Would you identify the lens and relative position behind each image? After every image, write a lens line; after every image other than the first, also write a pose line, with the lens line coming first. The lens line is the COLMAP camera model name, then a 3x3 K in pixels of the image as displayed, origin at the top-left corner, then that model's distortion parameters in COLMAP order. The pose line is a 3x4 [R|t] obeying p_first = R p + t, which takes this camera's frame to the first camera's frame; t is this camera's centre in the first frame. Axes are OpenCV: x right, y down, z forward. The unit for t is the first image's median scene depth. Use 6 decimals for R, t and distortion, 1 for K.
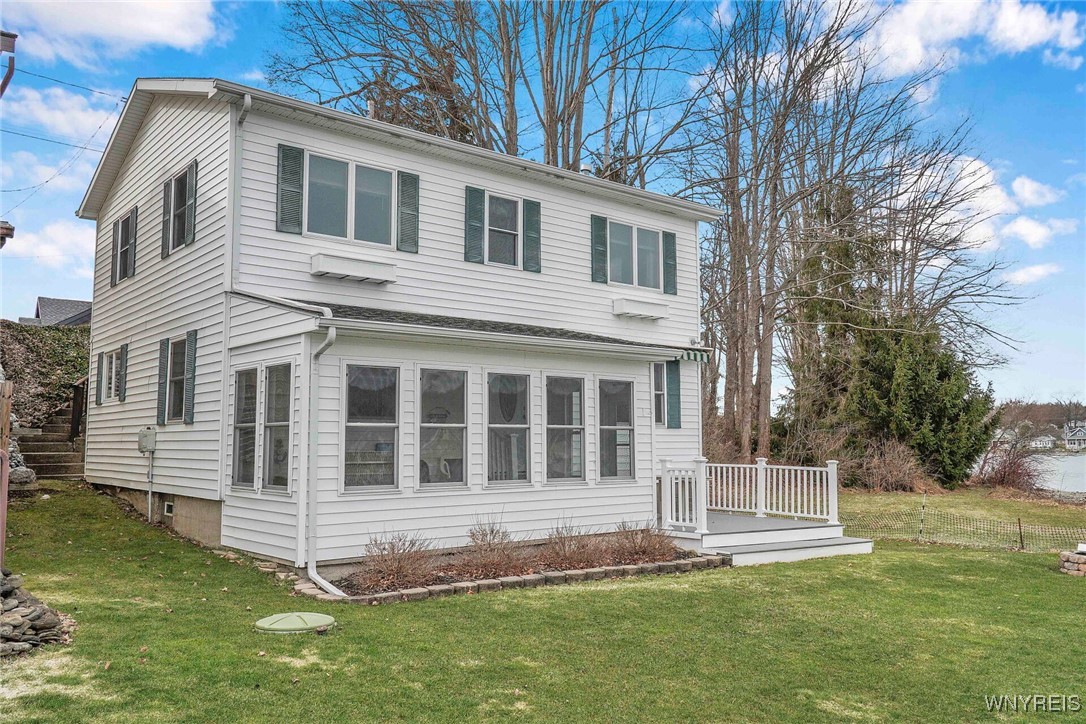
lens RADIAL K [[888.5, 0, 542.6], [0, 888.5, 365.9], [0, 0, 1]] dist [0.006733, -0.012182]
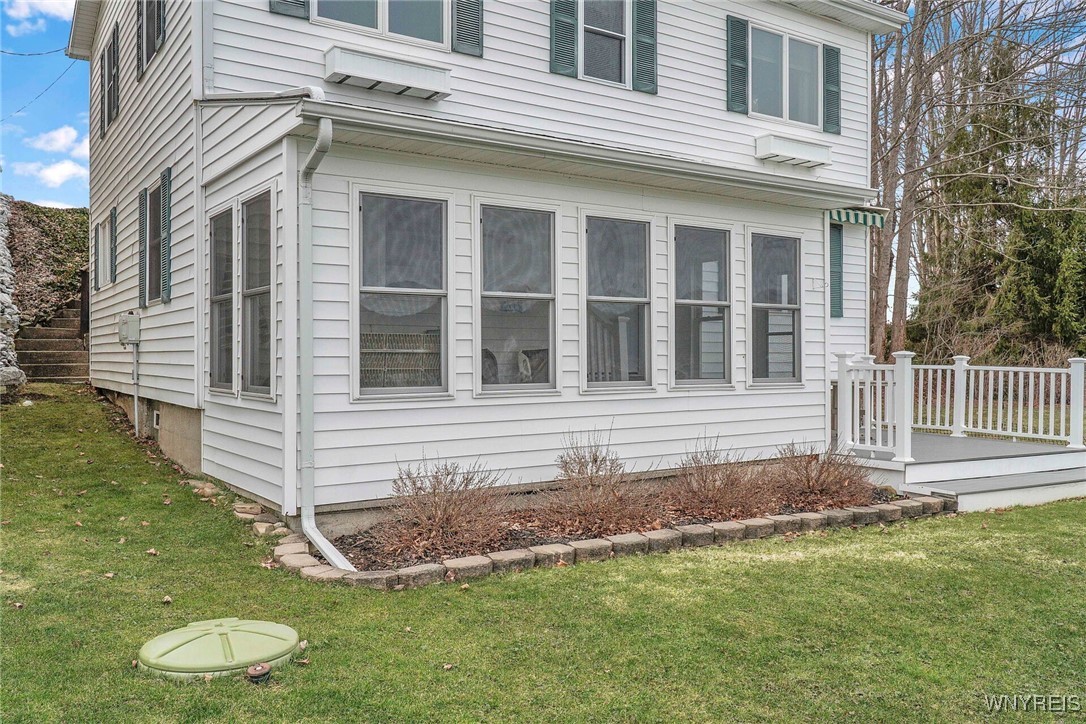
lens RADIAL K [[888.5, 0, 544.3], [0, 888.5, 362.6], [0, 0, 1]] dist [0.006733, -0.012182]
pose [[0.995204, 0.001129, -0.097810, -0.025930], [0.008114, 0.995535, 0.094047, 0.047893], [0.097479, -0.094389, 0.990751, 0.313383]]
